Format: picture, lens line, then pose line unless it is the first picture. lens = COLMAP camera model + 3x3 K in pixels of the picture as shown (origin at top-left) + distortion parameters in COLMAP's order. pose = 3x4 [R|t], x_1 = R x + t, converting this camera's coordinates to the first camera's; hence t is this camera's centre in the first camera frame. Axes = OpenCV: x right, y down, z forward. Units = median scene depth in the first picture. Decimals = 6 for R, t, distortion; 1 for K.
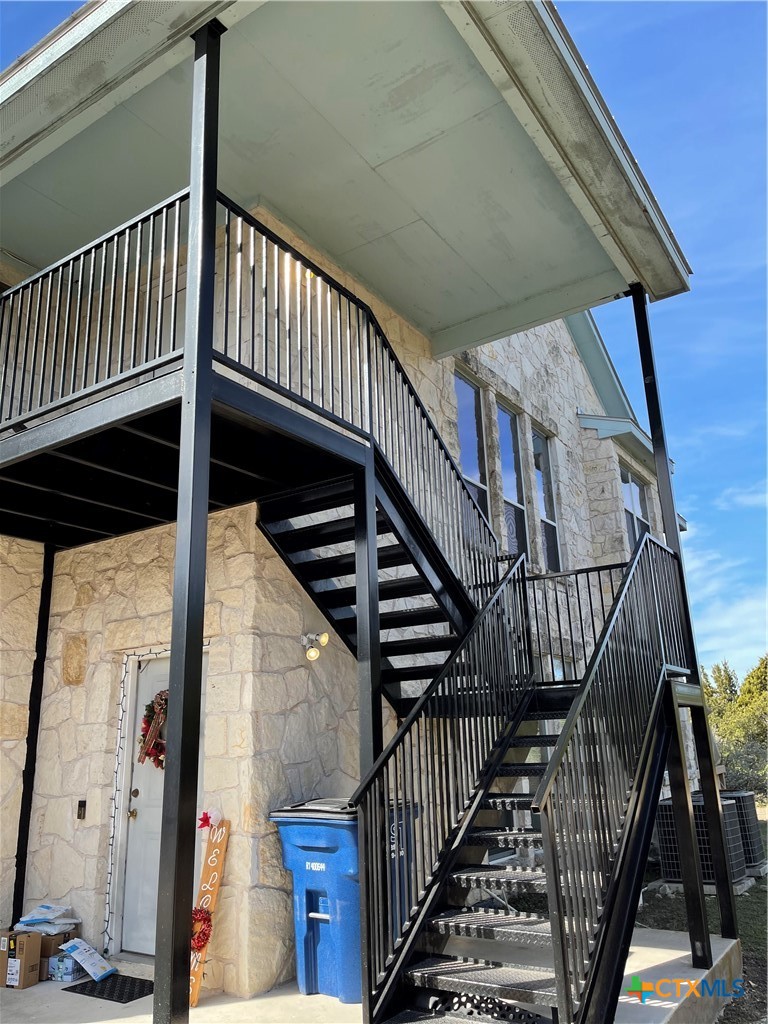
lens RADIAL K [[773.6, 0, 378.8], [0, 773.6, 515.2], [0, 0, 1]] dist [0.059772, -0.077375]
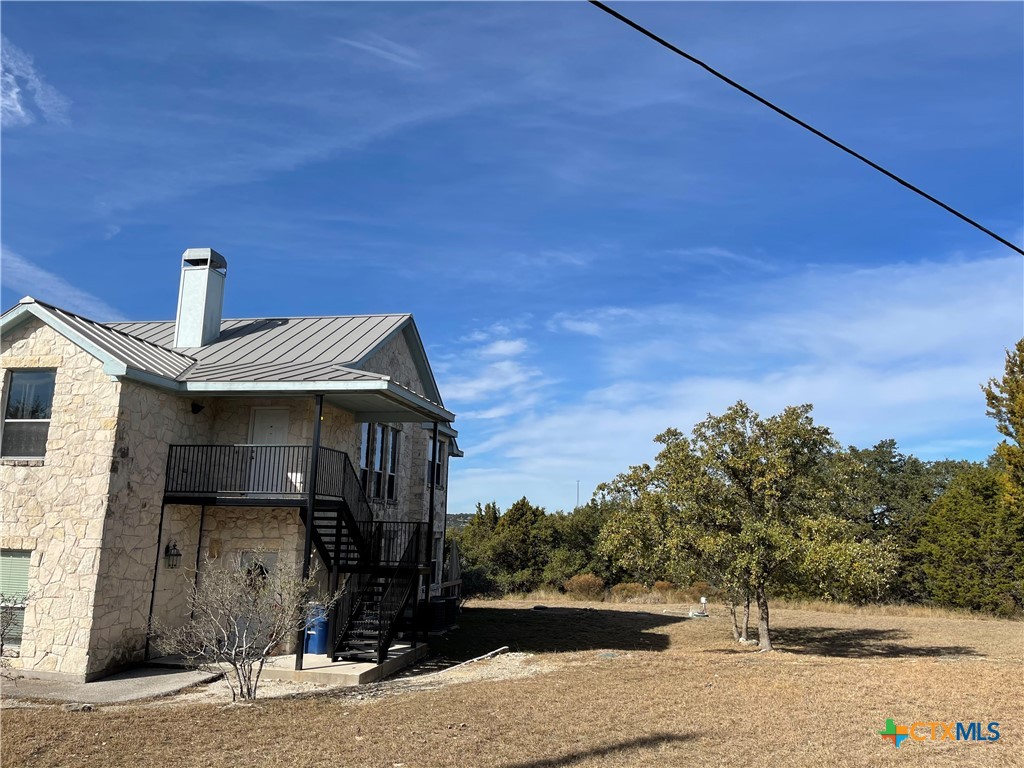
lens RADIAL K [[773.6, 0, 510.4], [0, 773.6, 379.9], [0, 0, 1]] dist [0.059772, -0.077375]
pose [[0.922431, 0.129979, 0.363629, -0.268002], [-0.164234, 0.984292, 0.064784, -0.399795], [-0.349496, -0.119479, 0.929289, -0.990300]]
